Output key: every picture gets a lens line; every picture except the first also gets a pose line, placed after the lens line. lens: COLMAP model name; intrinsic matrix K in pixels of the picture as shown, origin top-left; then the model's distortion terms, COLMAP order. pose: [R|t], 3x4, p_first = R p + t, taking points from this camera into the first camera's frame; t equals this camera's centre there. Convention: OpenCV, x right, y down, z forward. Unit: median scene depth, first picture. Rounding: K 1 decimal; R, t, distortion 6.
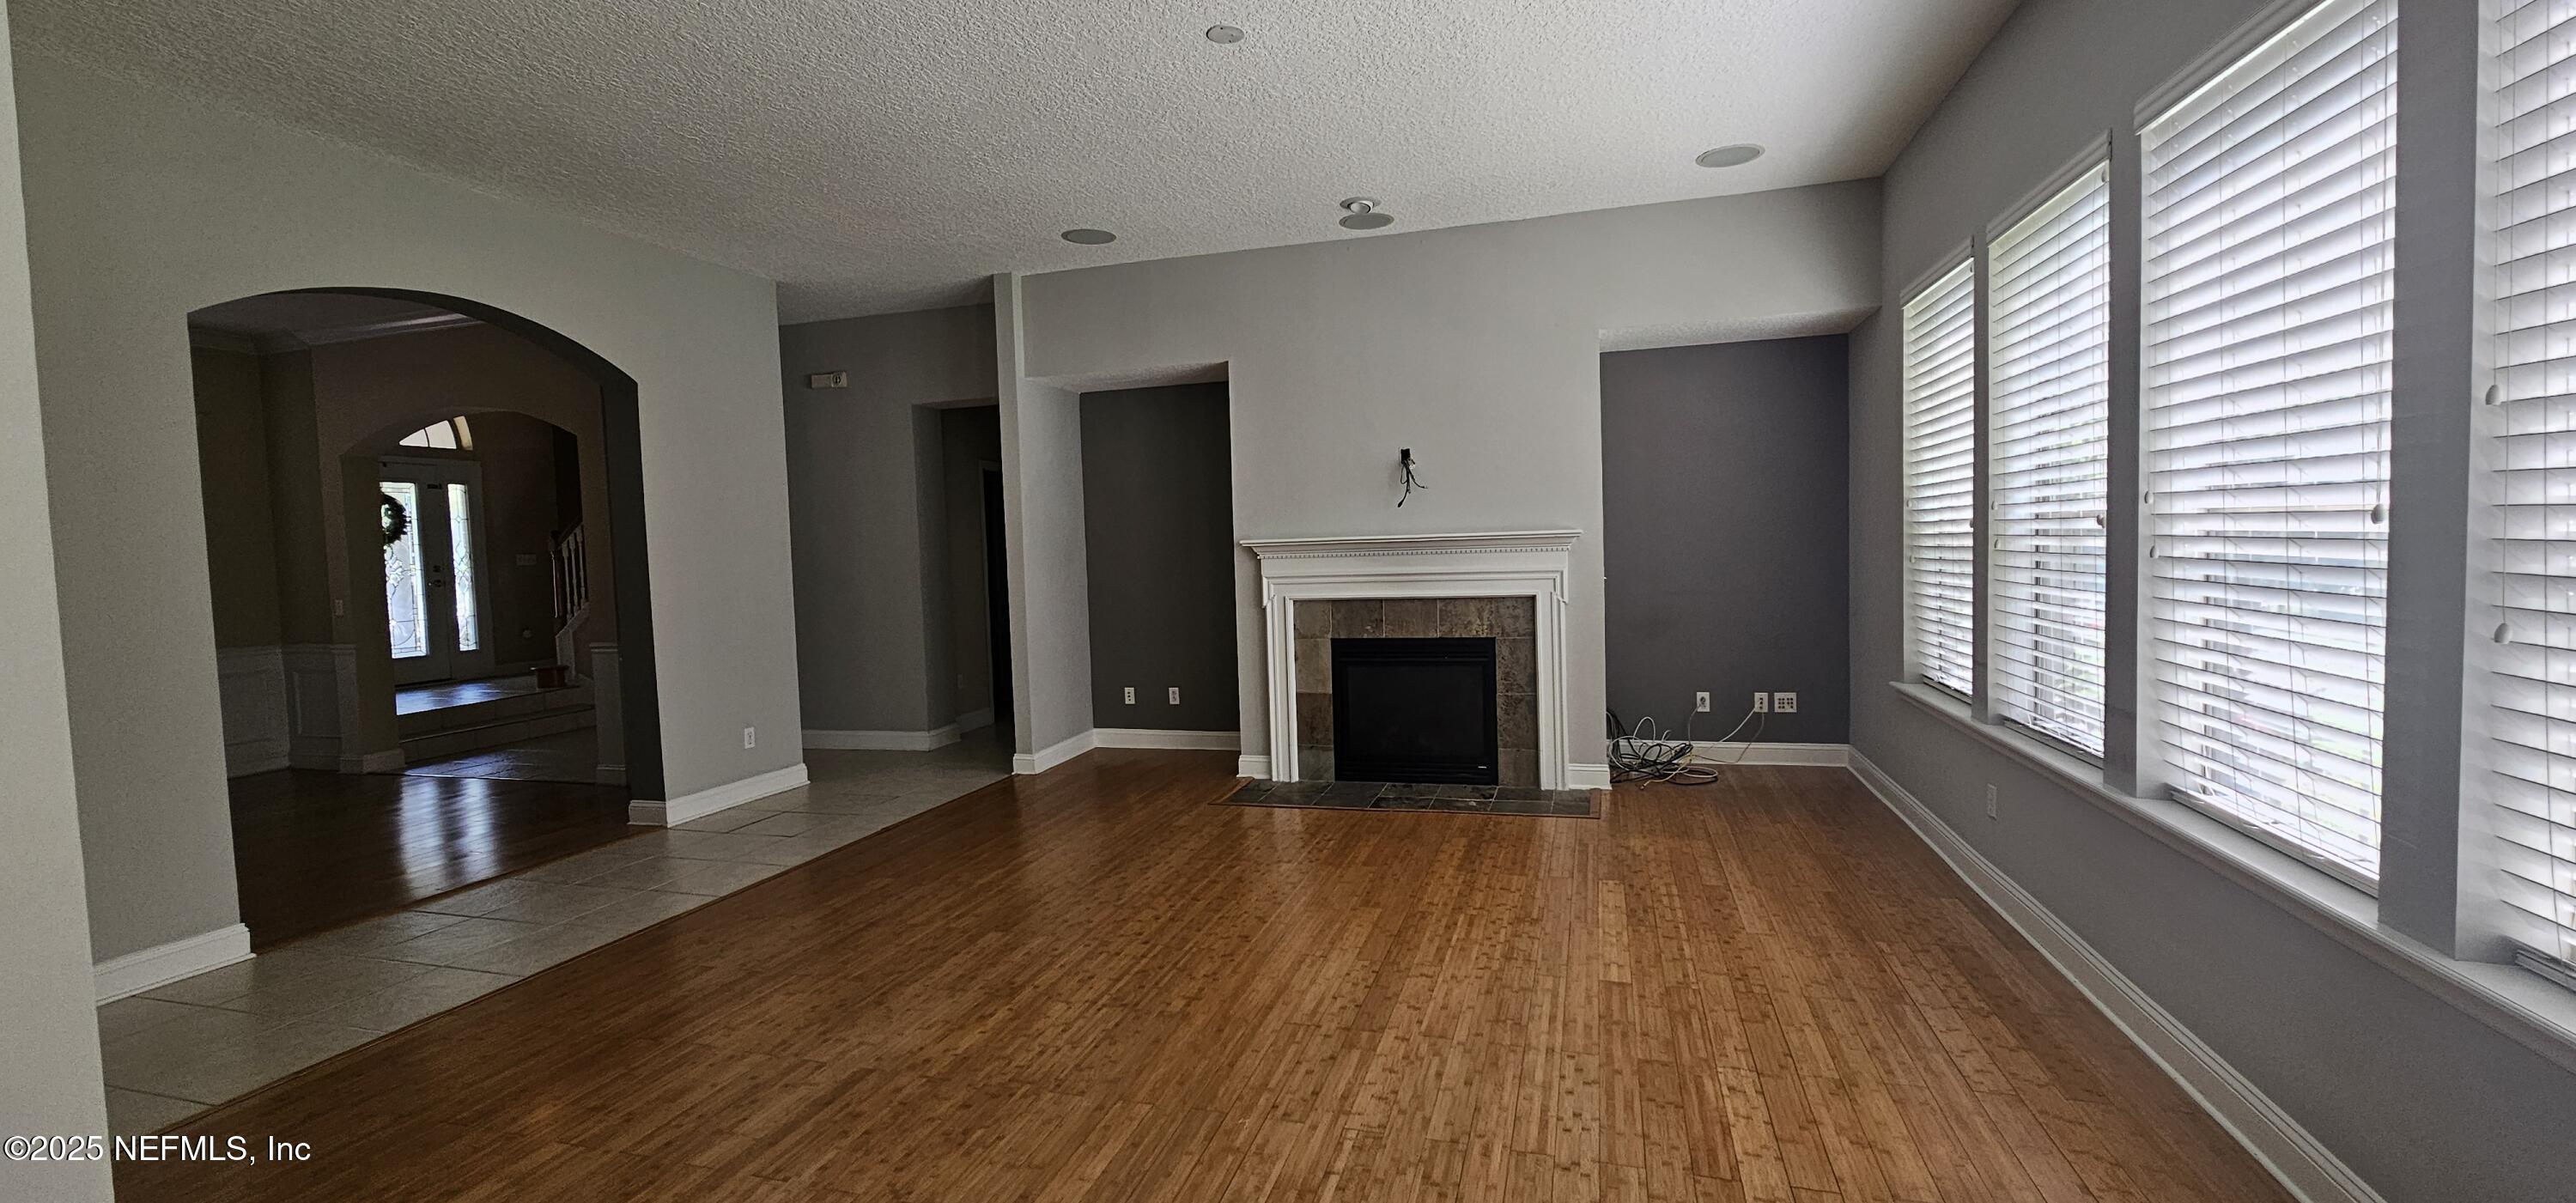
lens RADIAL K [[1054.8, 0, 1291.3], [0, 1054.8, 590.1], [0, 0, 1]] dist [0.001278, 0.000877]
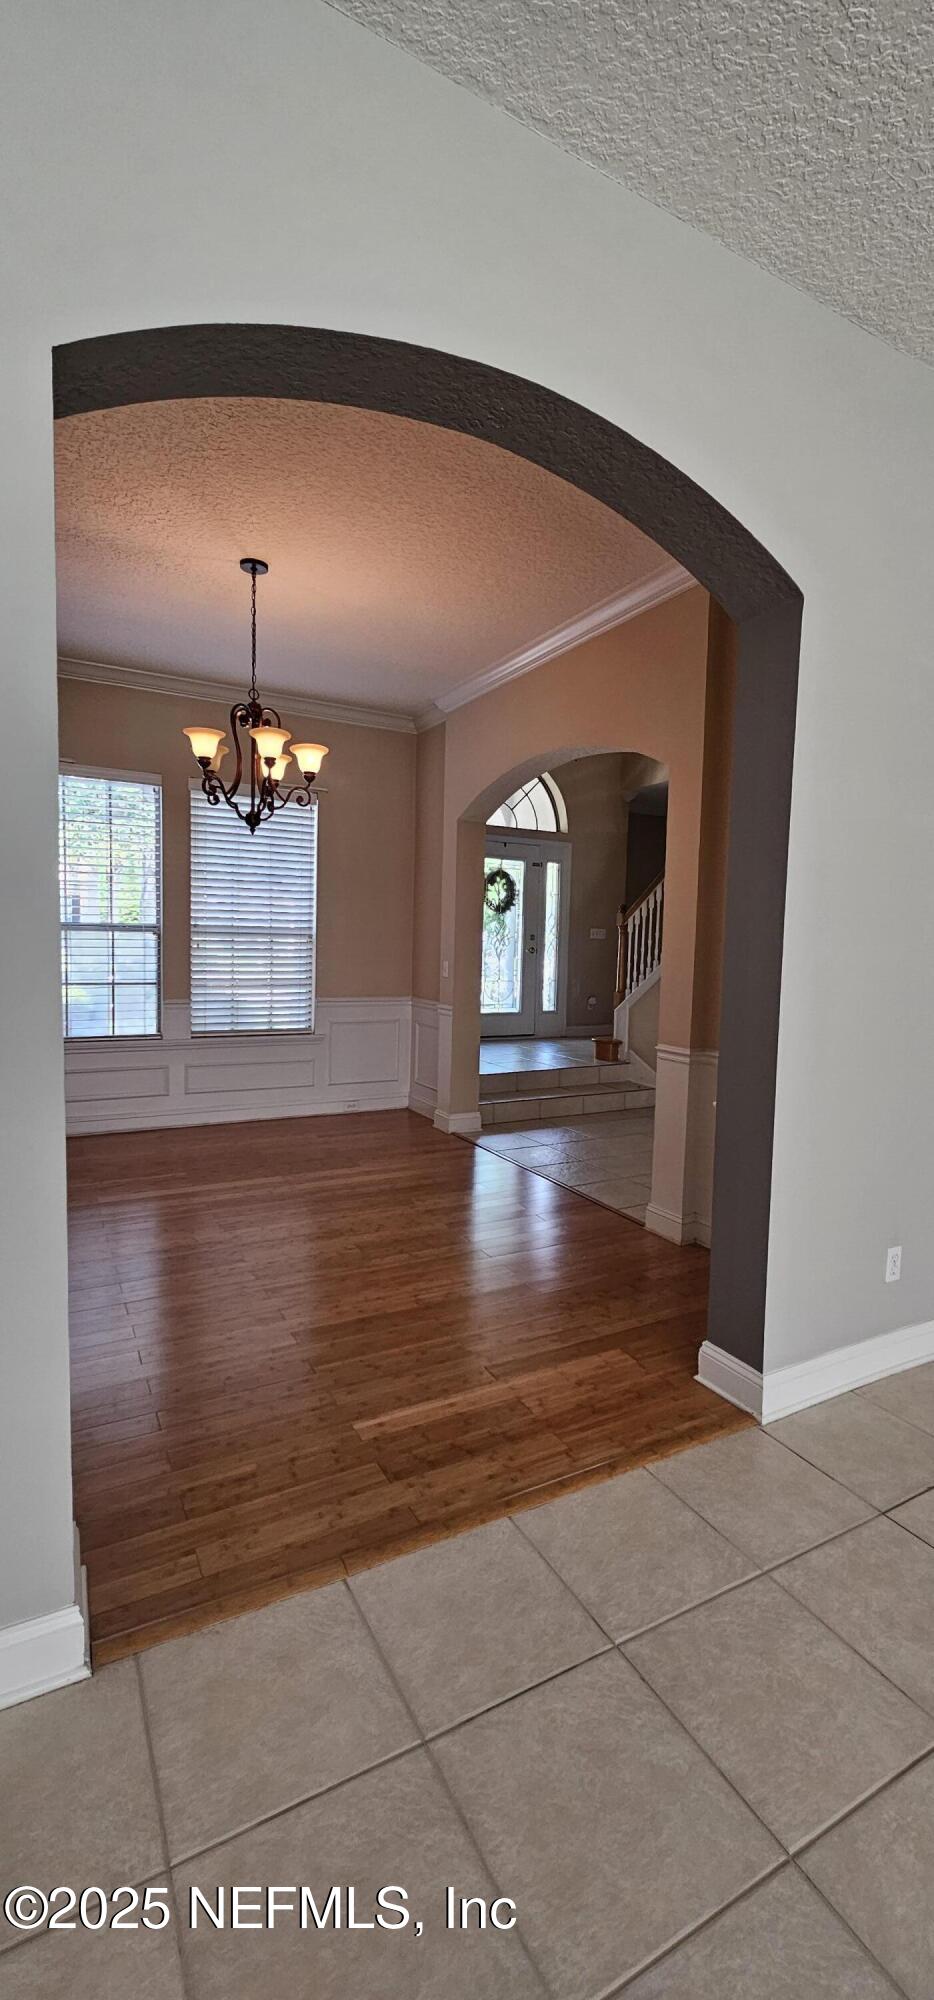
lens RADIAL K [[818.9, 0, 470.7], [0, 818.9, 994.4], [0, 0, 1]] dist [0.001278, 0.000877]
pose [[0.709102, 0.099846, -0.698000, -0.250057], [-0.081512, 0.994894, 0.059508, -0.006411], [0.700378, 0.014698, 0.713621, 0.345588]]
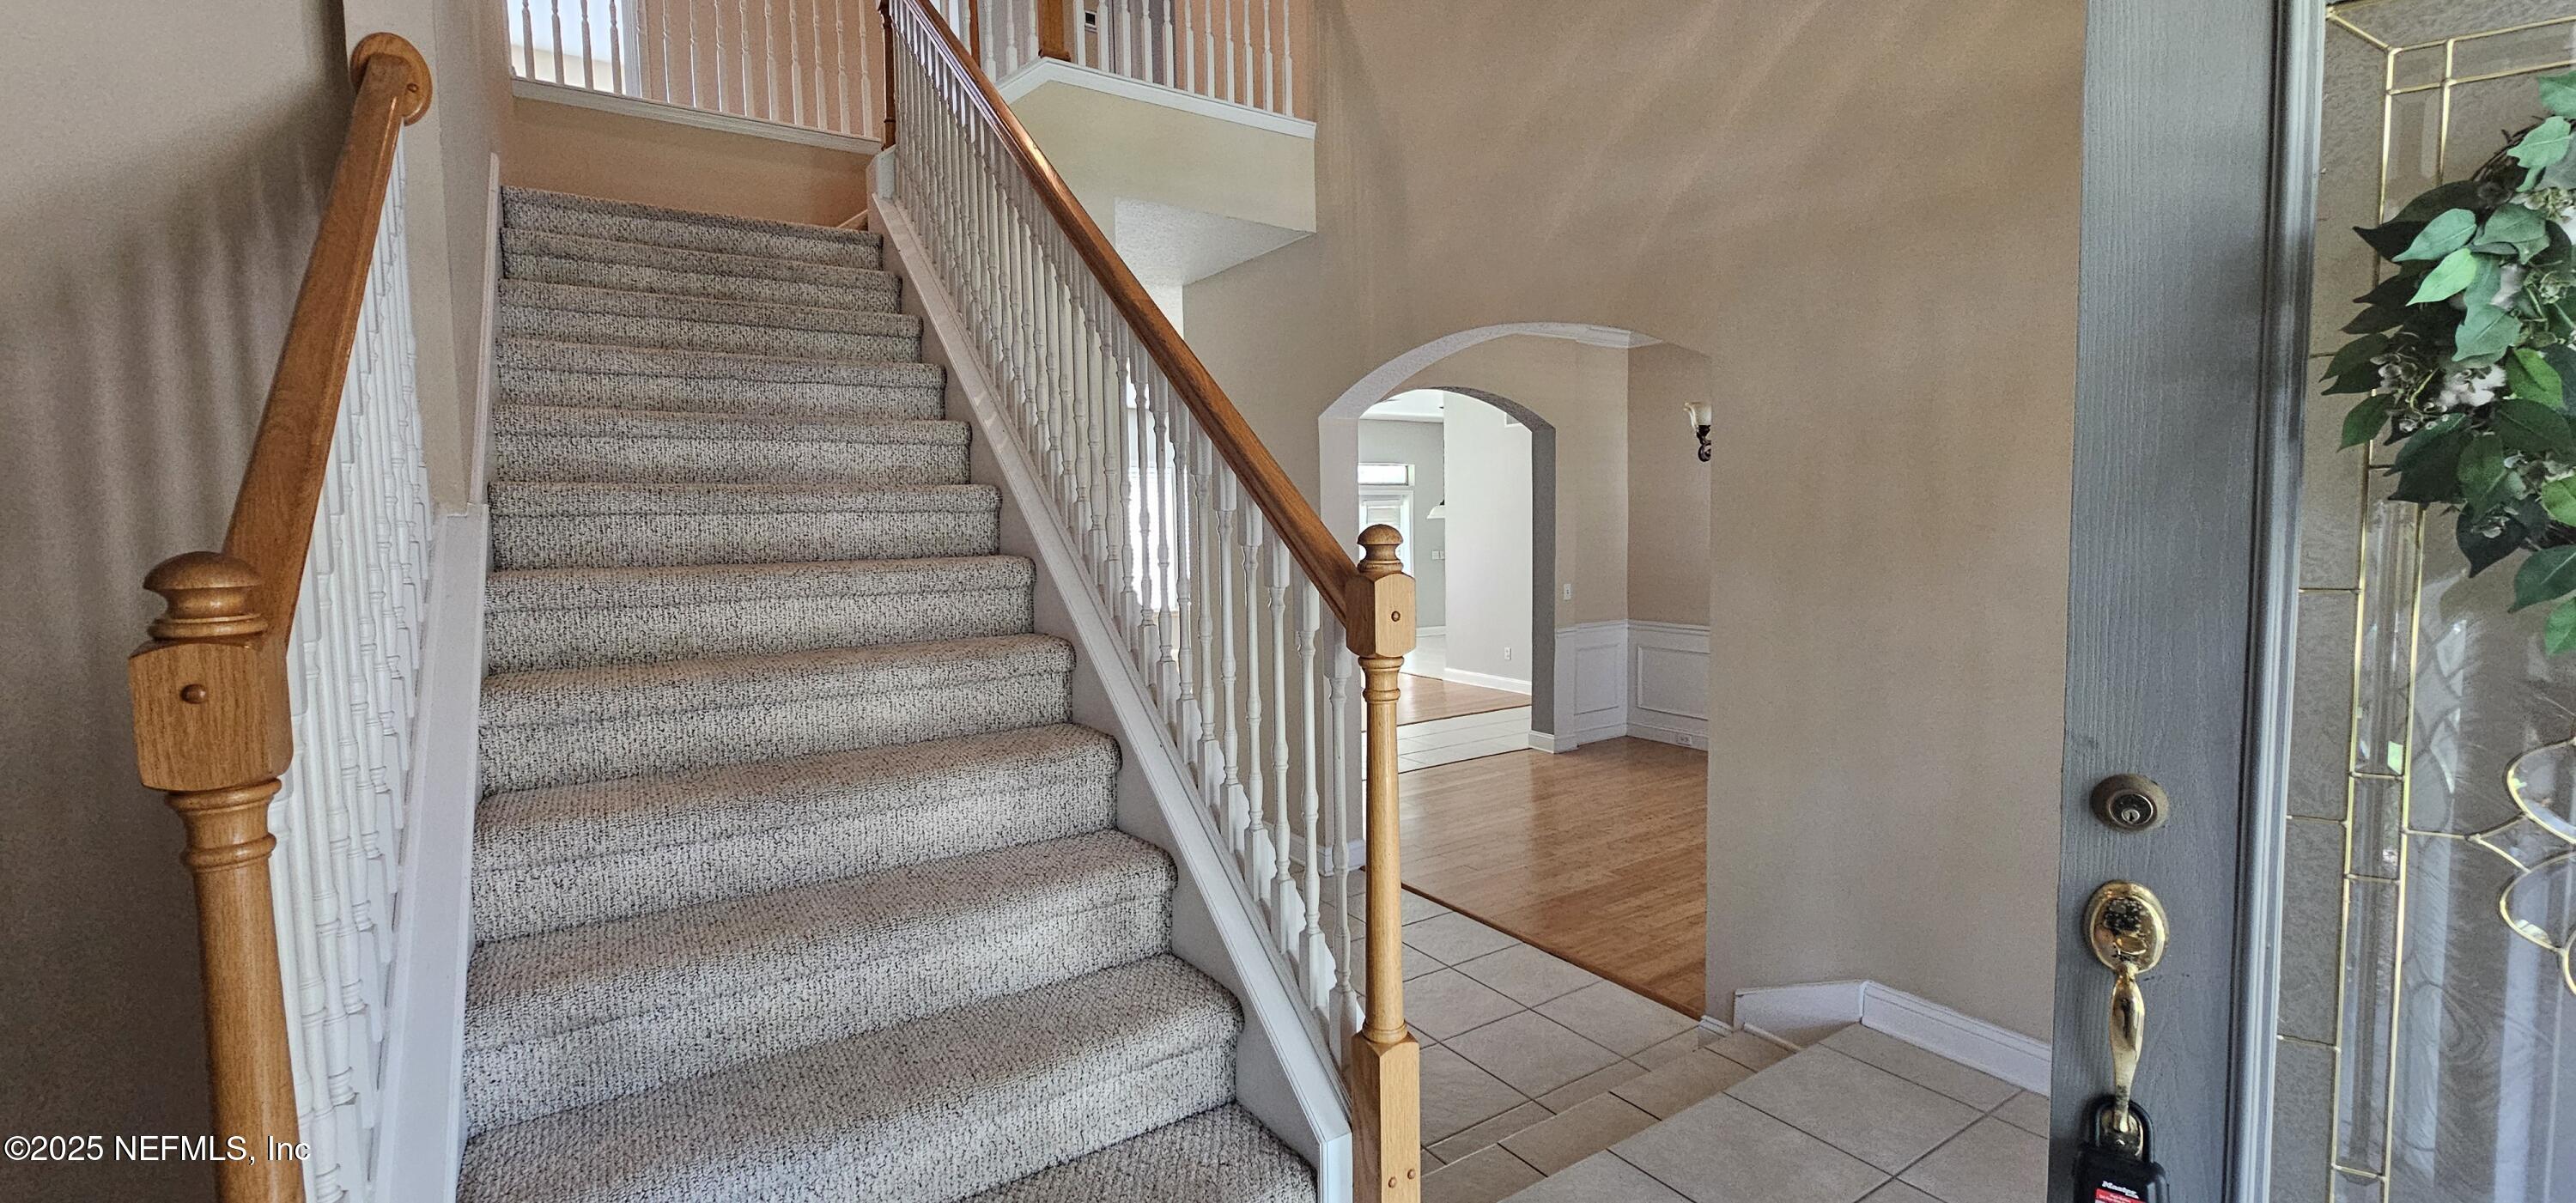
lens RADIAL K [[1054.8, 0, 1290.9], [0, 1054.8, 591.6], [0, 0, 1]] dist [0.001278, 0.000877]
pose [[-0.762793, -0.000899, 0.646643, -0.766999], [0.072945, 0.993496, 0.087429, -0.060297], [-0.642516, 0.113860, -0.757766, 1.097723]]
